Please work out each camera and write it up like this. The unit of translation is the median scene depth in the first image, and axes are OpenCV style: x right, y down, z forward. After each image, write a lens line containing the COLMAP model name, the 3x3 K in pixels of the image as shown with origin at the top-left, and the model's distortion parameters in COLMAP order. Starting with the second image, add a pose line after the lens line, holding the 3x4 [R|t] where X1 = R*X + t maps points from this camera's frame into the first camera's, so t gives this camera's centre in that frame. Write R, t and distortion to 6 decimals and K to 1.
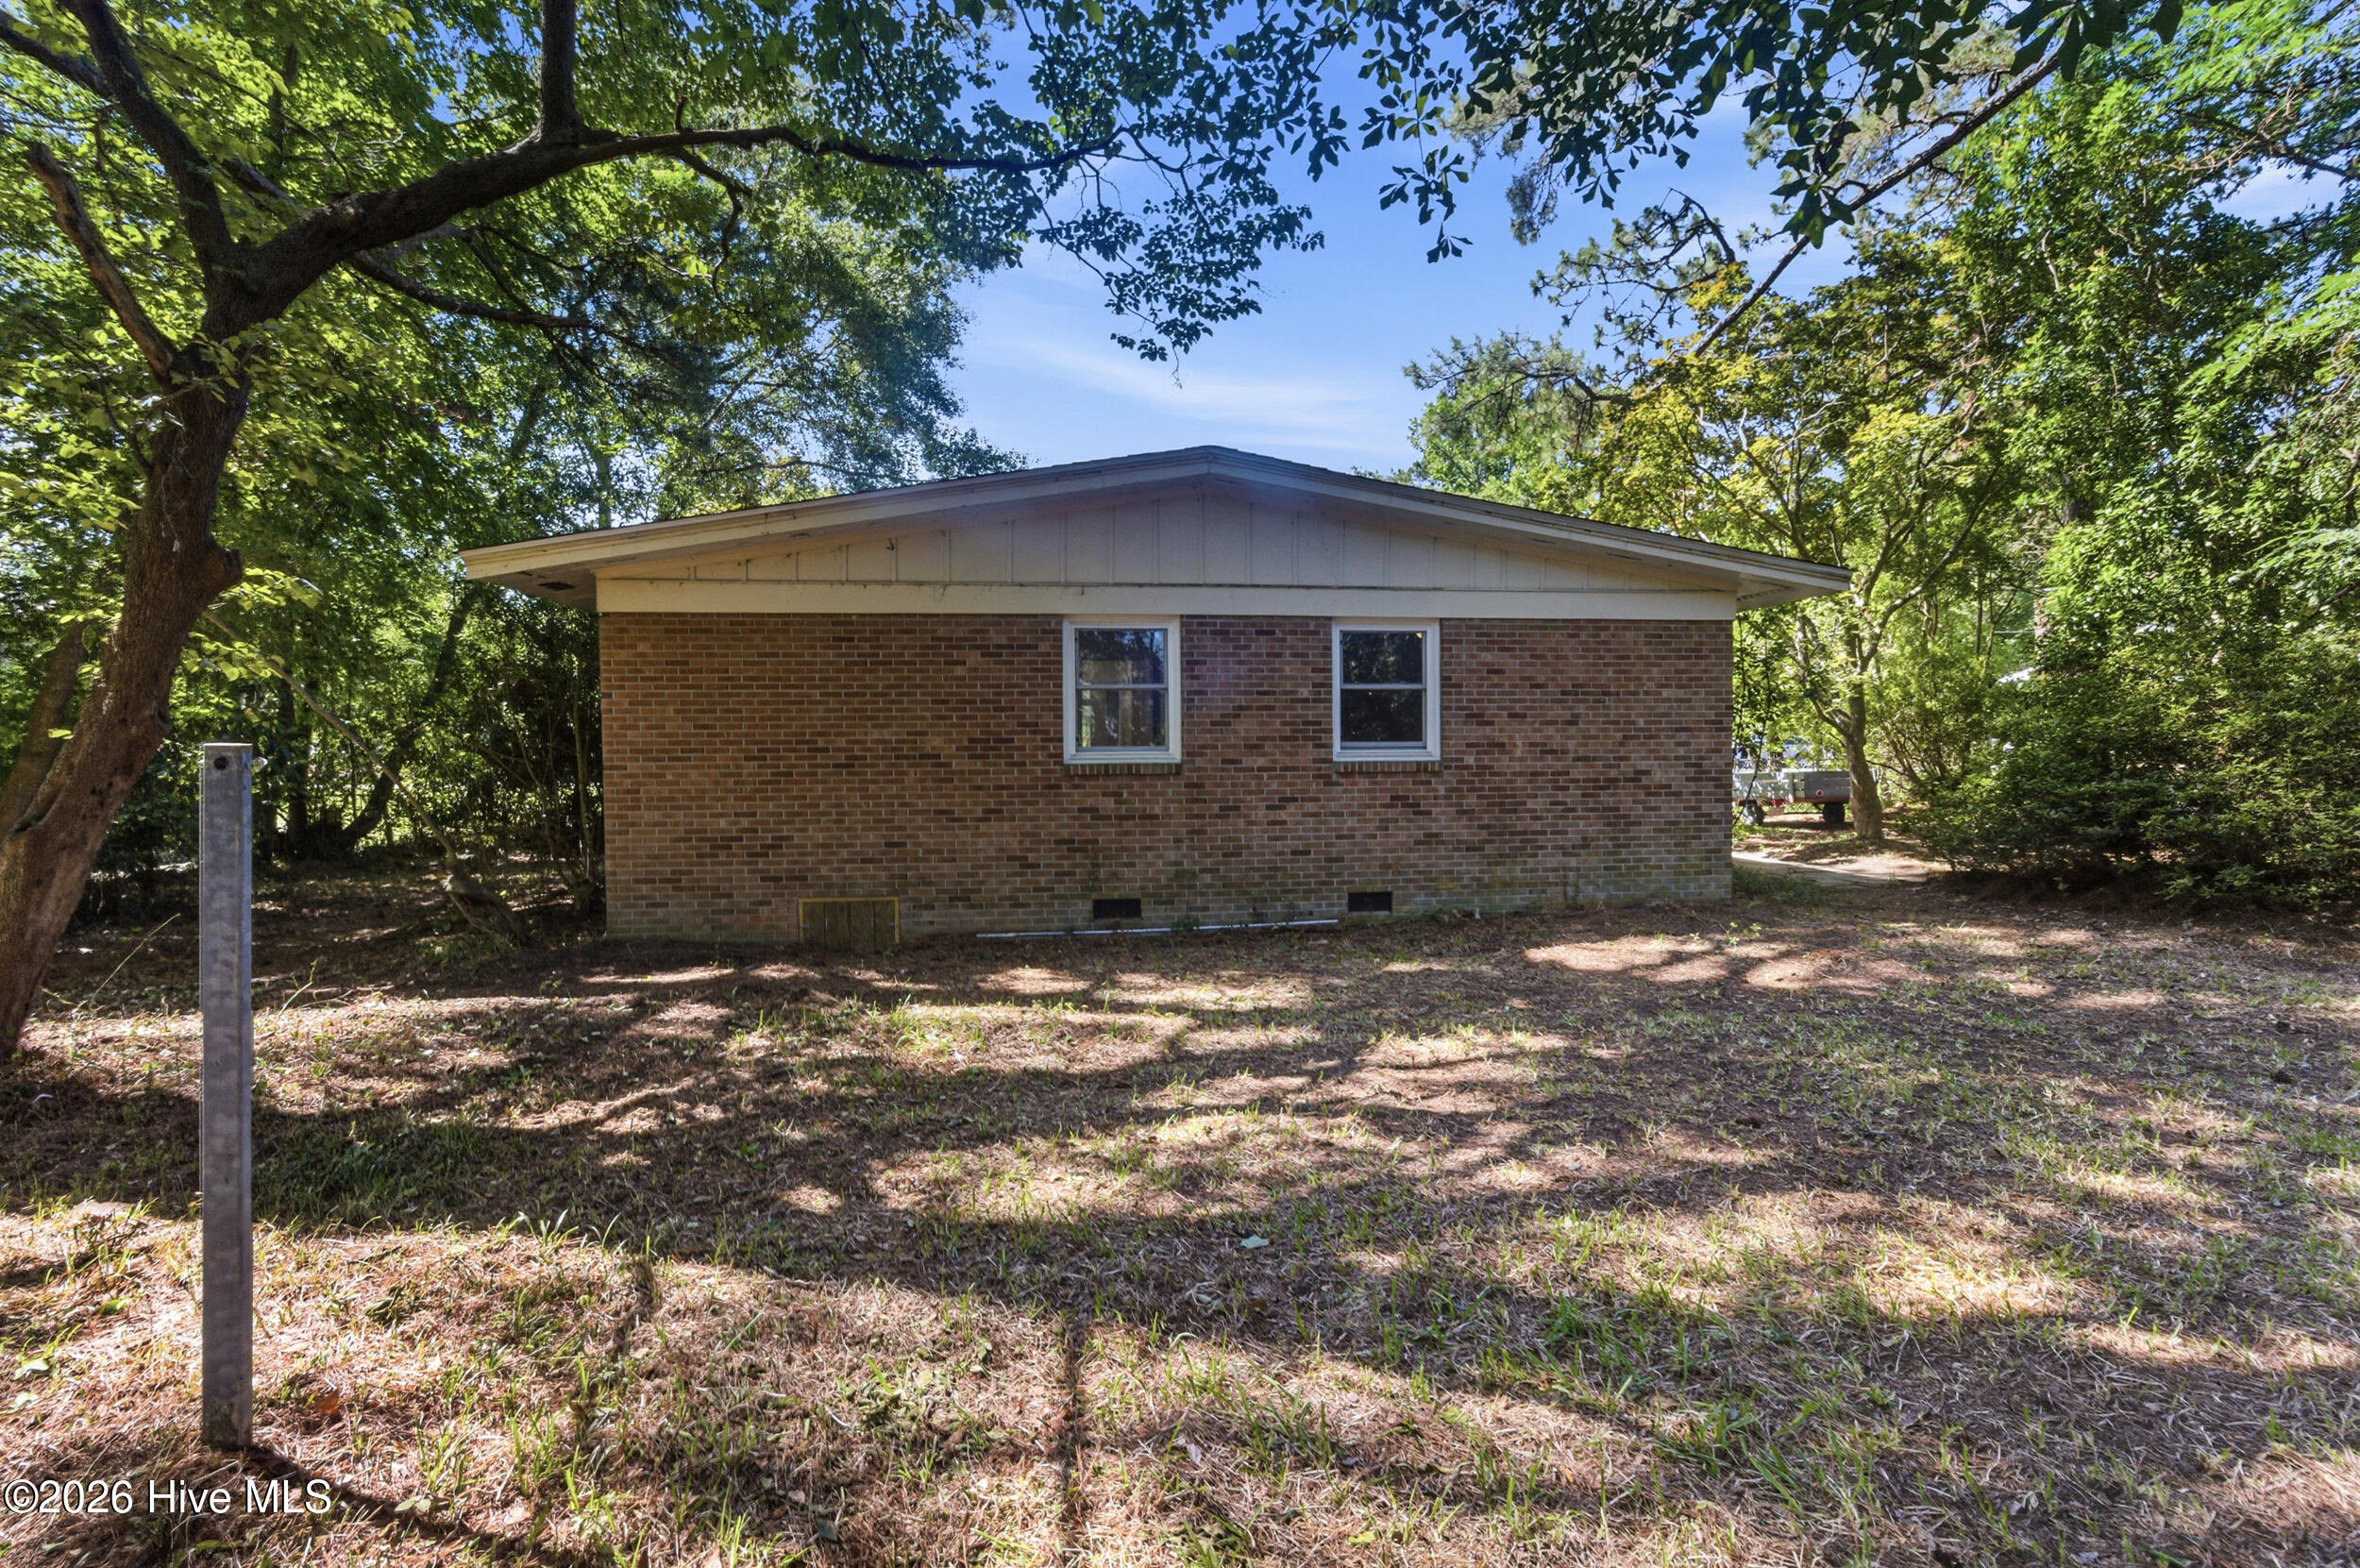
lens RADIAL K [[1070.2, 0, 1180.0], [0, 1070.2, 784.0], [0, 0, 1]] dist [0.001332, 0.000291]
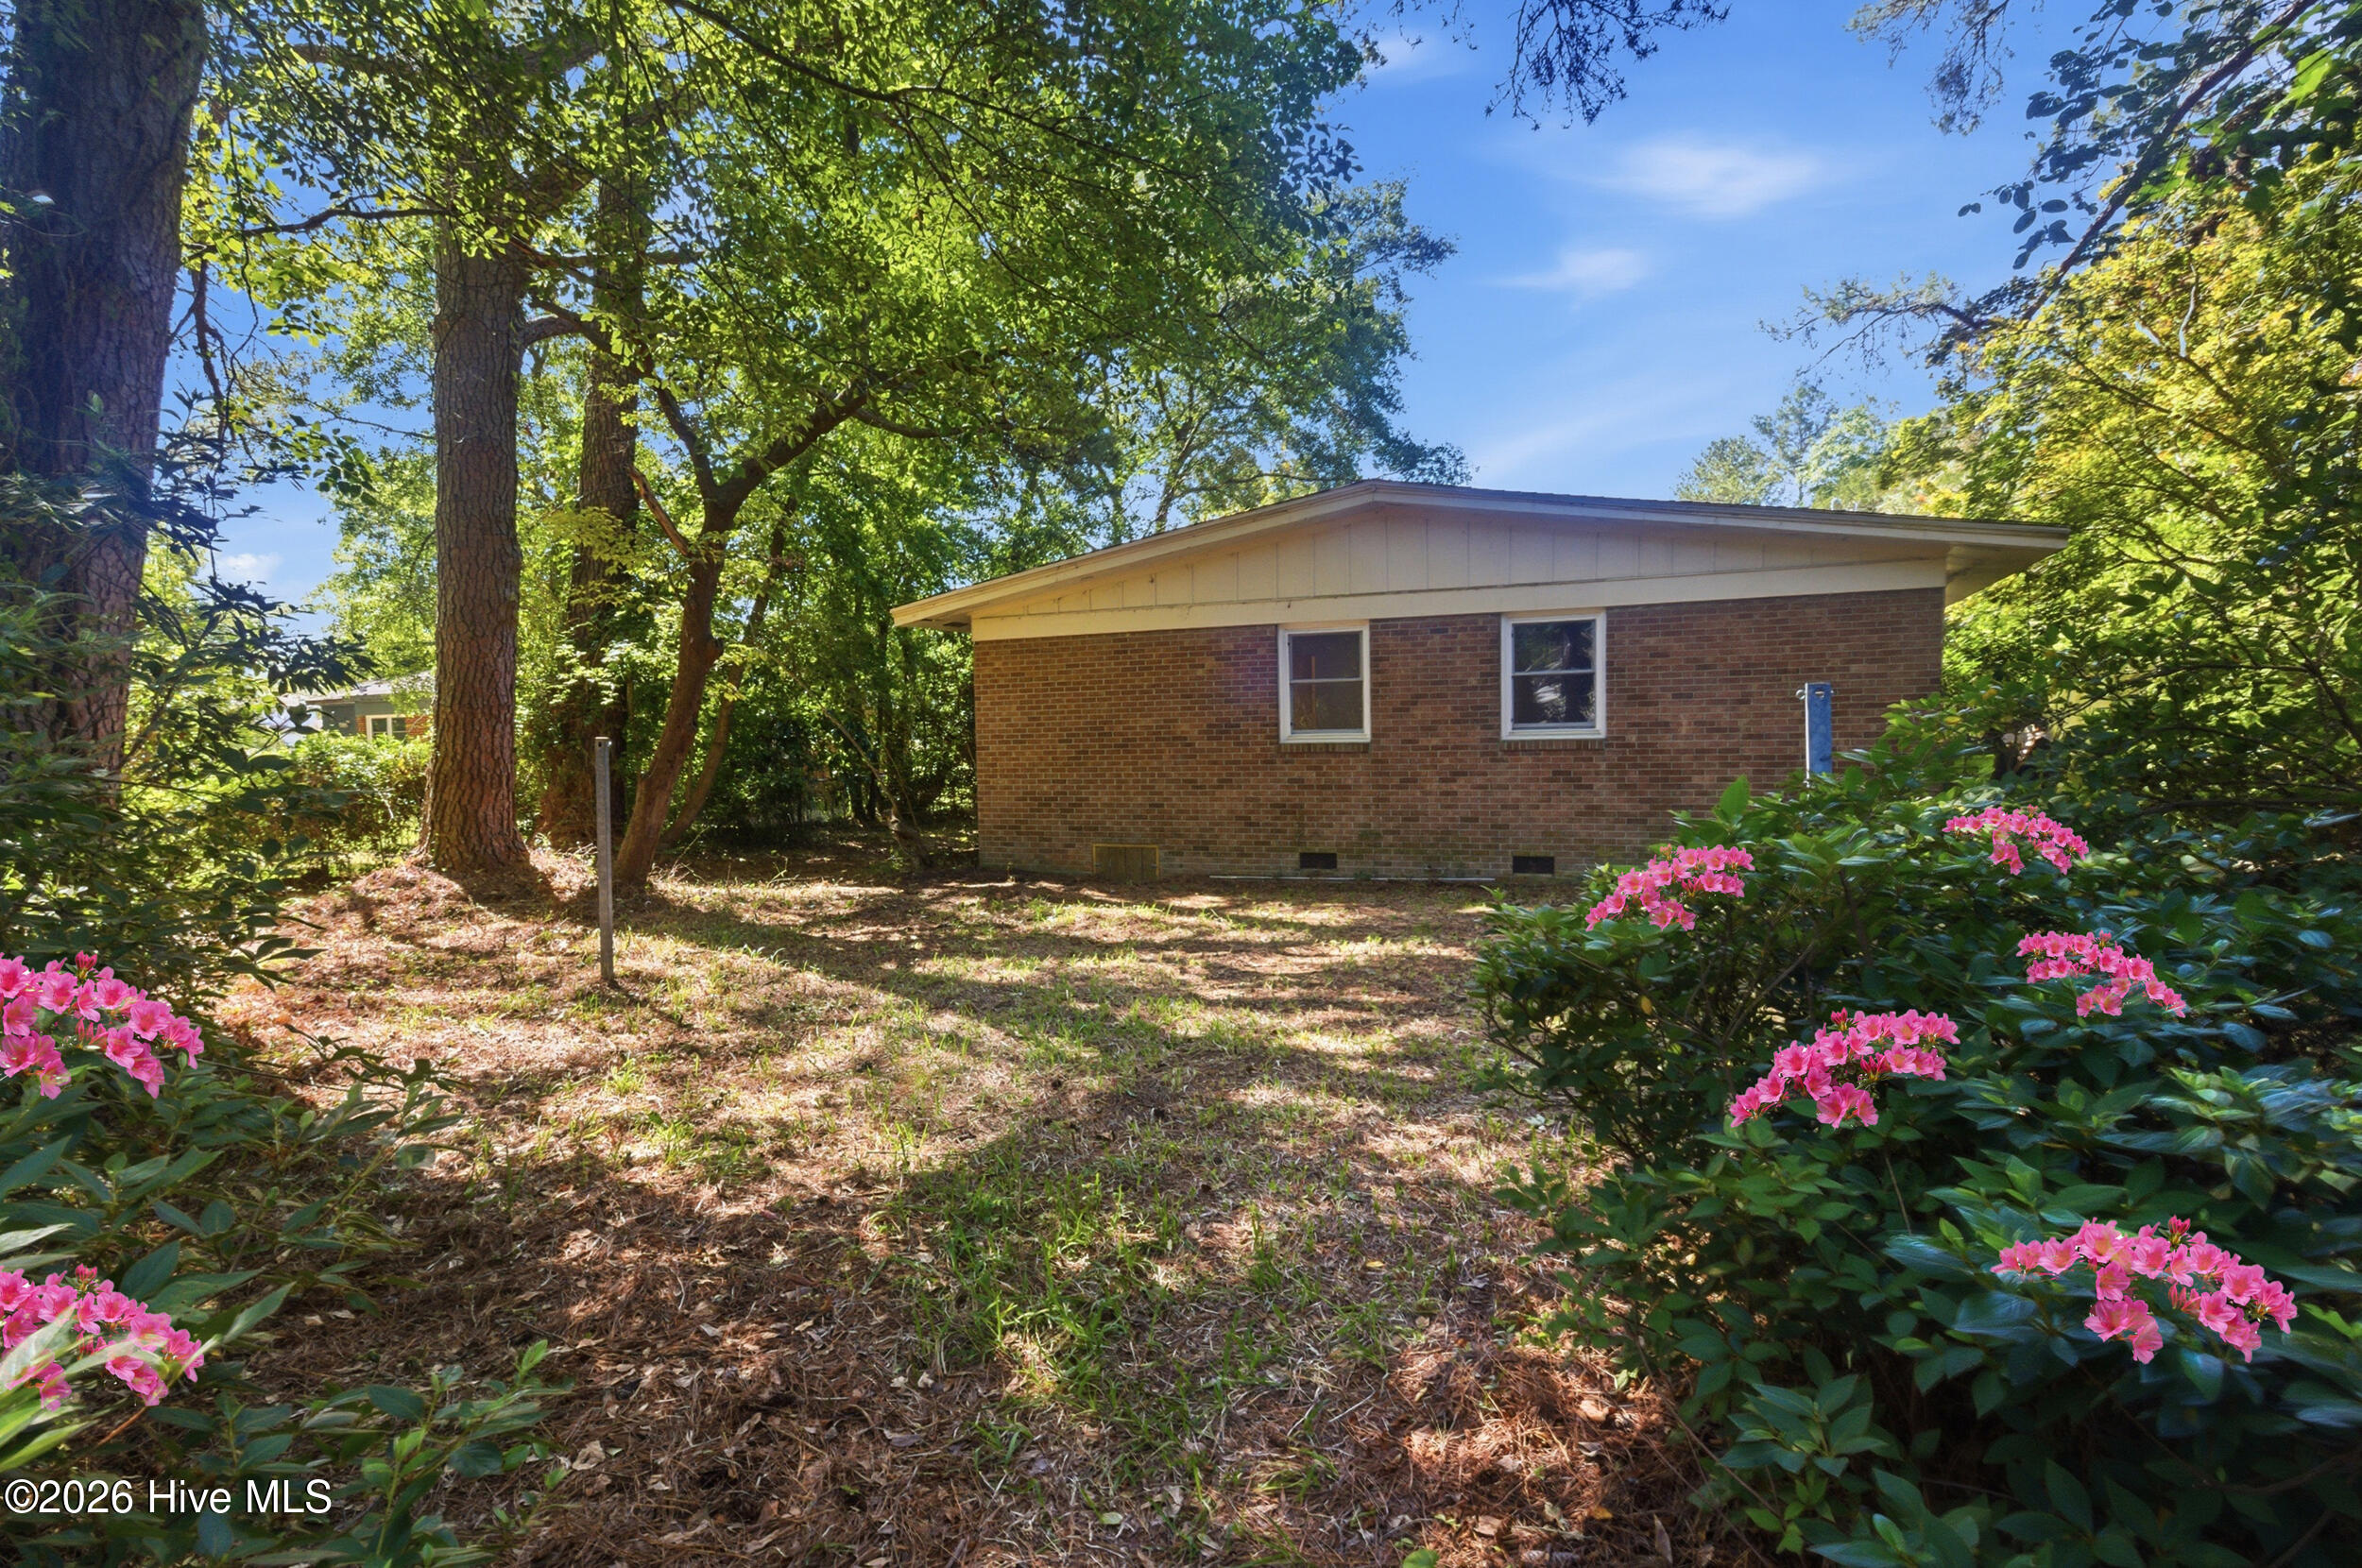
lens RADIAL K [[1071.0, 0, 1181.0], [0, 1071.0, 784.0], [0, 0, 1]] dist [0.001332, 0.000291]
pose [[0.879245, 0.013350, -0.476183, 0.386033], [-0.003046, 0.999744, 0.022404, 0.000852], [0.476361, -0.018248, 0.879060, -0.159036]]
